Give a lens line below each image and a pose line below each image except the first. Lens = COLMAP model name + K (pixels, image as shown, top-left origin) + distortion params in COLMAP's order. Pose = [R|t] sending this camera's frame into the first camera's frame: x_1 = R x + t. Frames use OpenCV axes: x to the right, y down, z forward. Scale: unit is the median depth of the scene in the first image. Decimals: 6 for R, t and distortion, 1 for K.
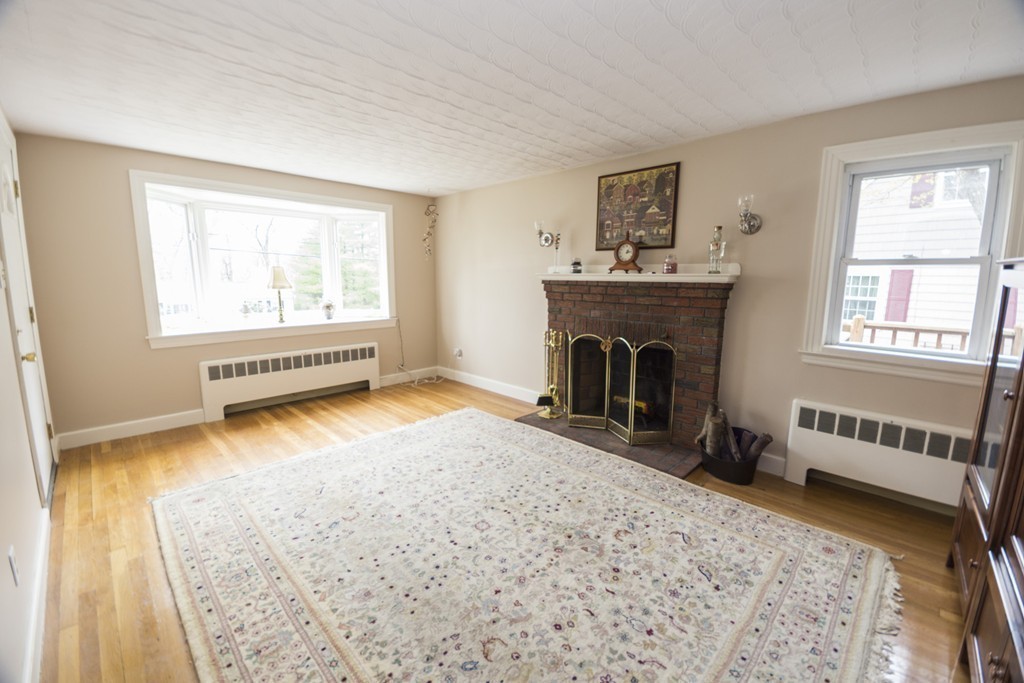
lens RADIAL K [[415.7, 0, 512.0], [0, 415.7, 341.5], [0, 0, 1]] dist [-0.001702, -0.000194]
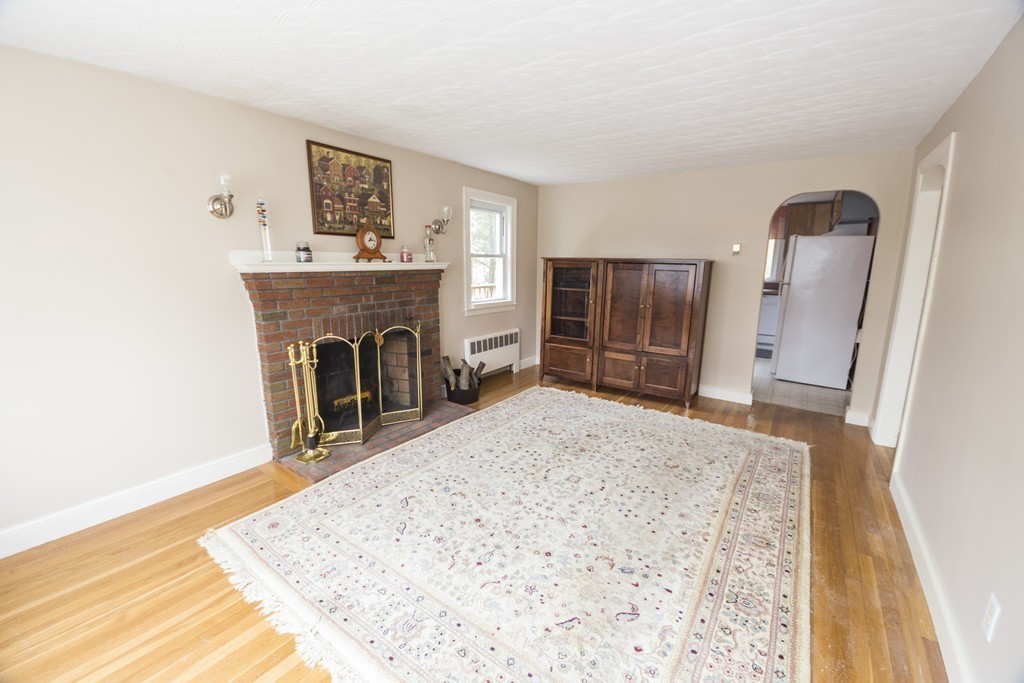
lens RADIAL K [[415.7, 0, 512.0], [0, 415.7, 341.5], [0, 0, 1]] dist [-0.001702, -0.000194]
pose [[-0.167065, -0.194379, 0.966595, -0.729114], [0.148033, 0.964315, 0.219506, -0.146259], [-0.974769, 0.179760, -0.132329, 0.822603]]
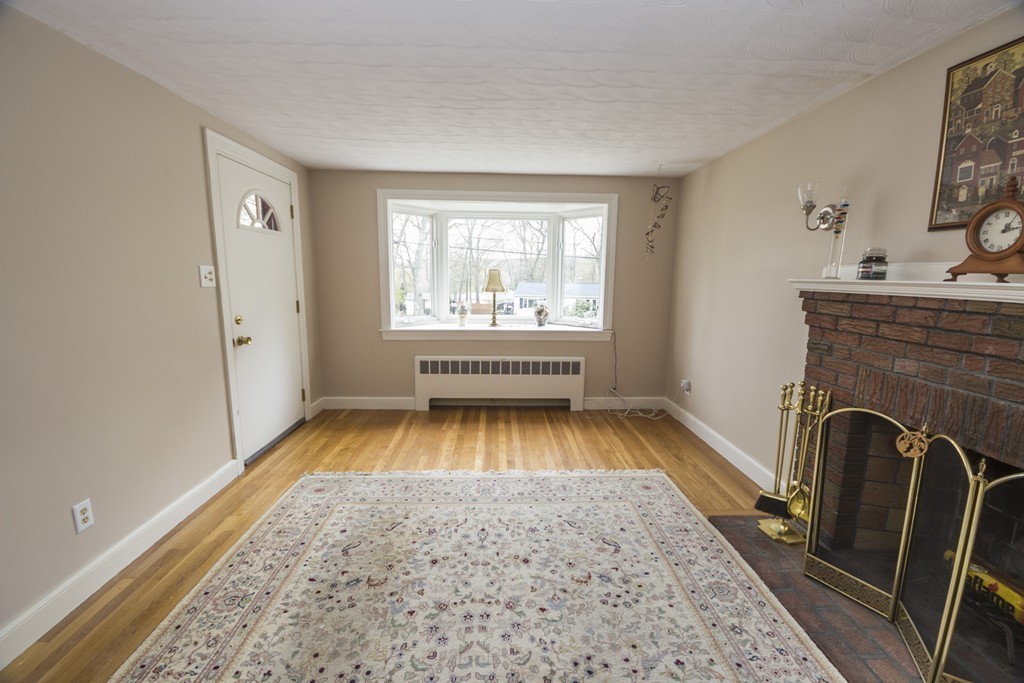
lens RADIAL K [[413.7, 0, 511.8], [0, 413.7, 339.8], [0, 0, 1]] dist [0.009984, -0.014063]
pose [[0.728863, 0.107483, -0.676170, 0.199202], [-0.114227, 0.992849, 0.034694, -0.066079], [0.675063, 0.051949, 0.735928, 0.382280]]
